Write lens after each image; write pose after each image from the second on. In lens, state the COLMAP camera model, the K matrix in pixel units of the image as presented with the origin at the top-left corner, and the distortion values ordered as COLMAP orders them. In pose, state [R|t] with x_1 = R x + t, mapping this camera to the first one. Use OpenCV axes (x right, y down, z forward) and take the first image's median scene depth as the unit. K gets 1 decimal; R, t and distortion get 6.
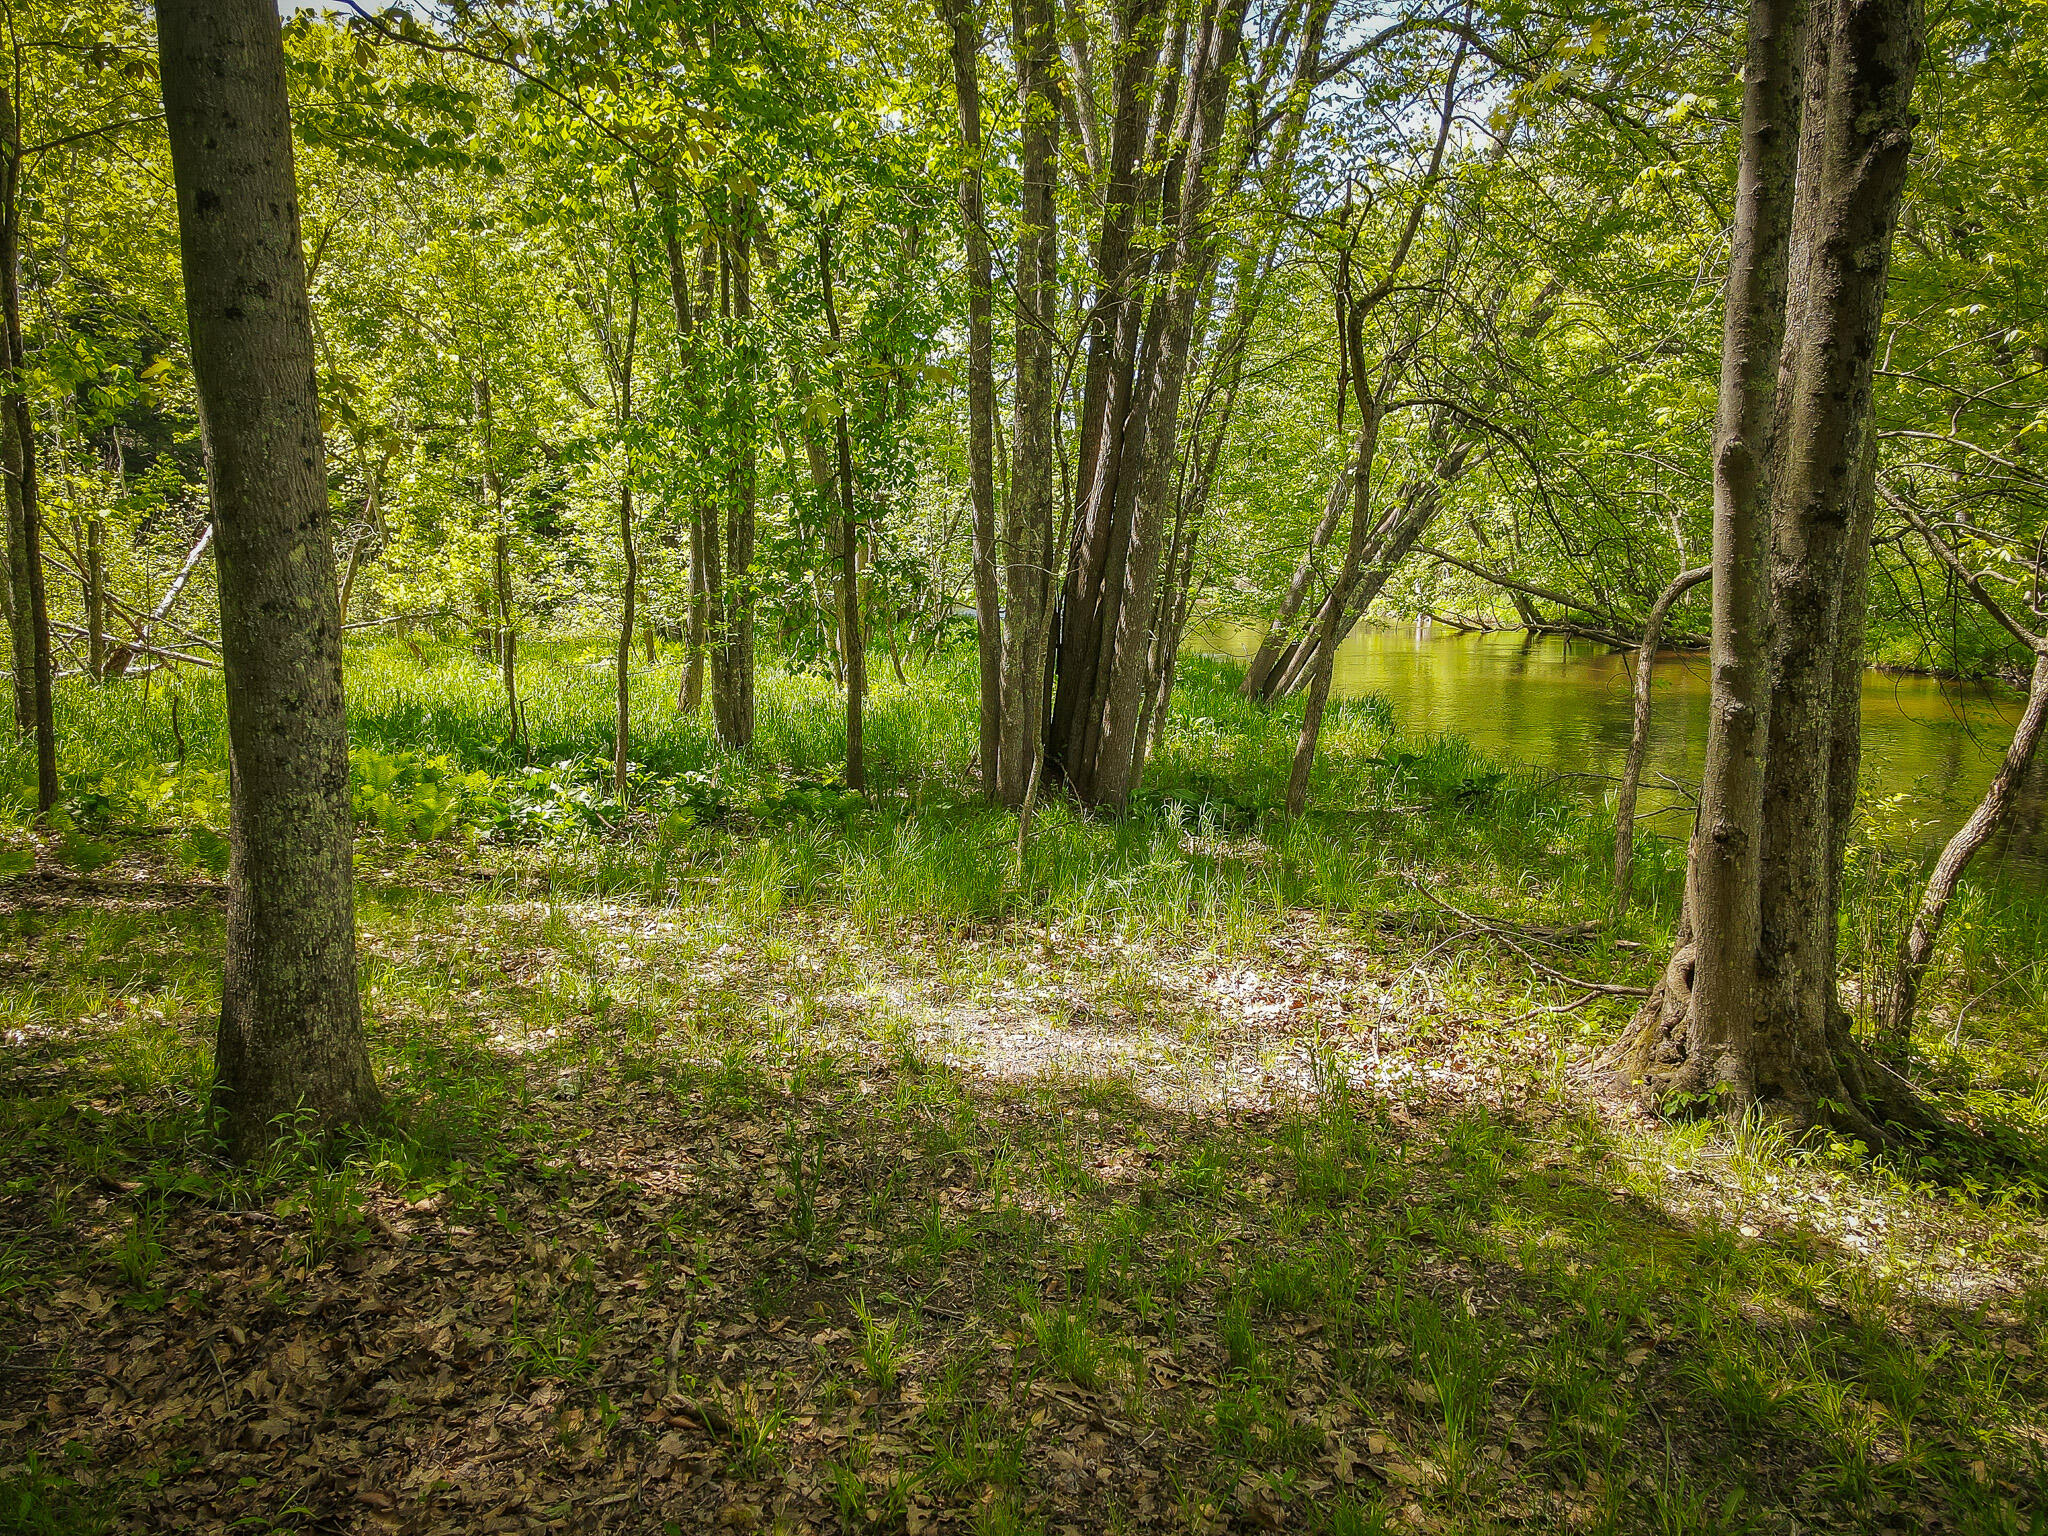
lens RADIAL K [[1443.6, 0, 1022.0], [0, 1443.6, 757.5], [0, 0, 1]] dist [0.015533, 0.002370]
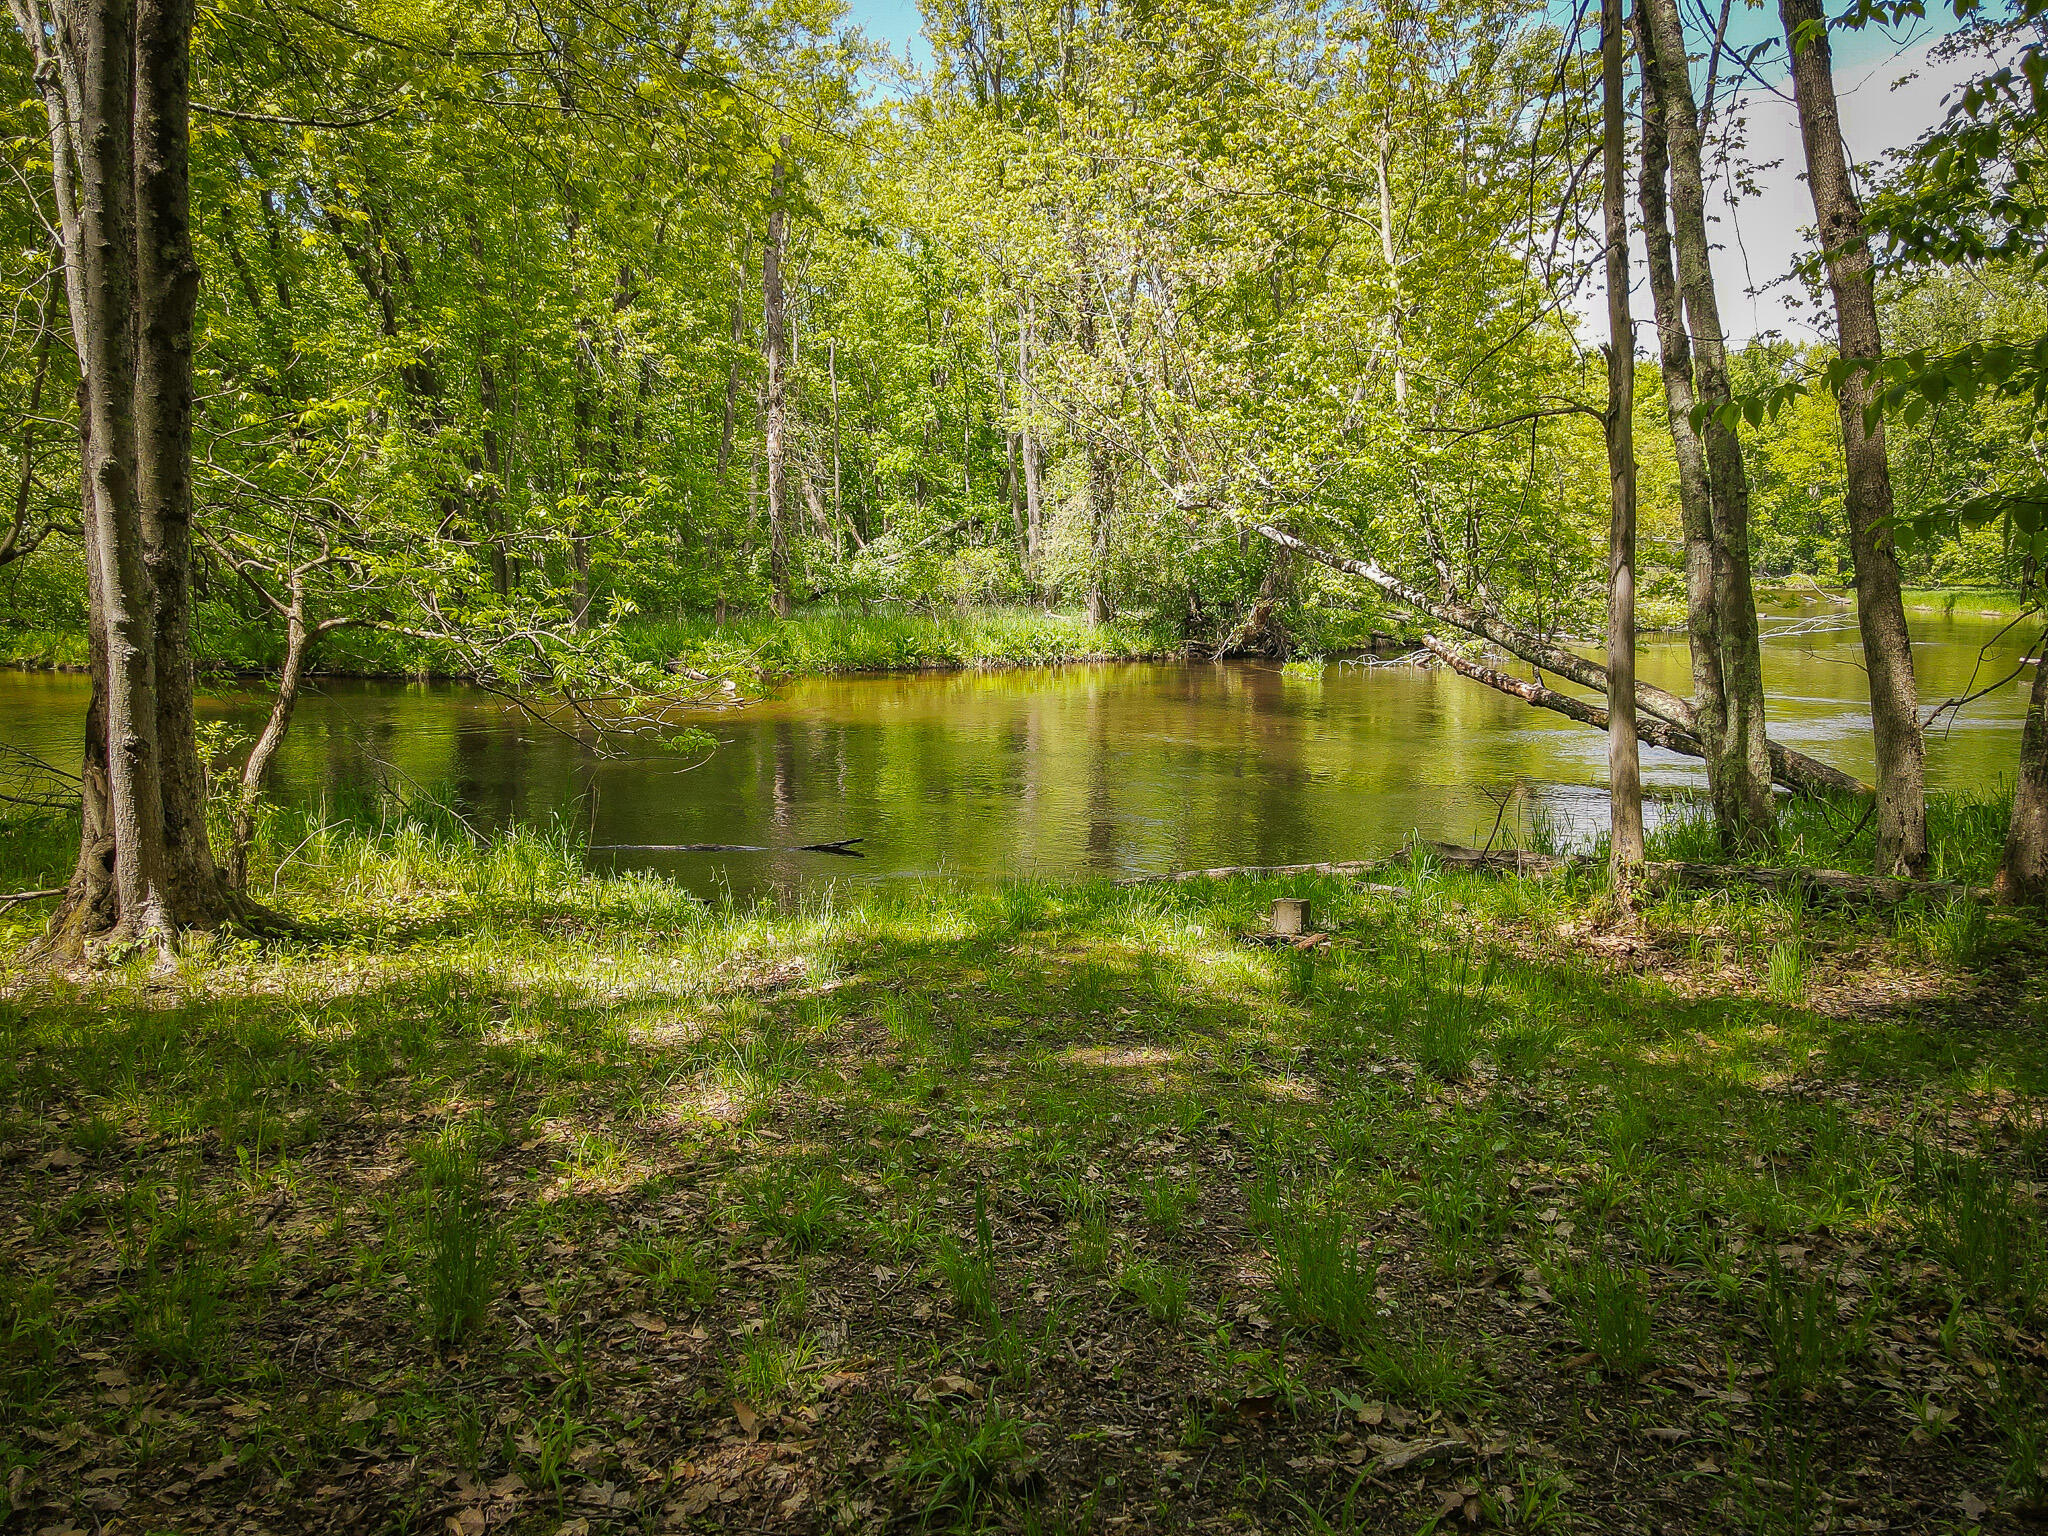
lens RADIAL K [[1443.6, 0, 1019.3], [0, 1443.6, 766.9], [0, 0, 1]] dist [0.015533, 0.002370]
pose [[0.428194, -0.107307, 0.897293, -0.397152], [0.103325, 0.992227, 0.069353, 0.065671], [-0.897760, 0.063016, 0.435953, -0.358572]]
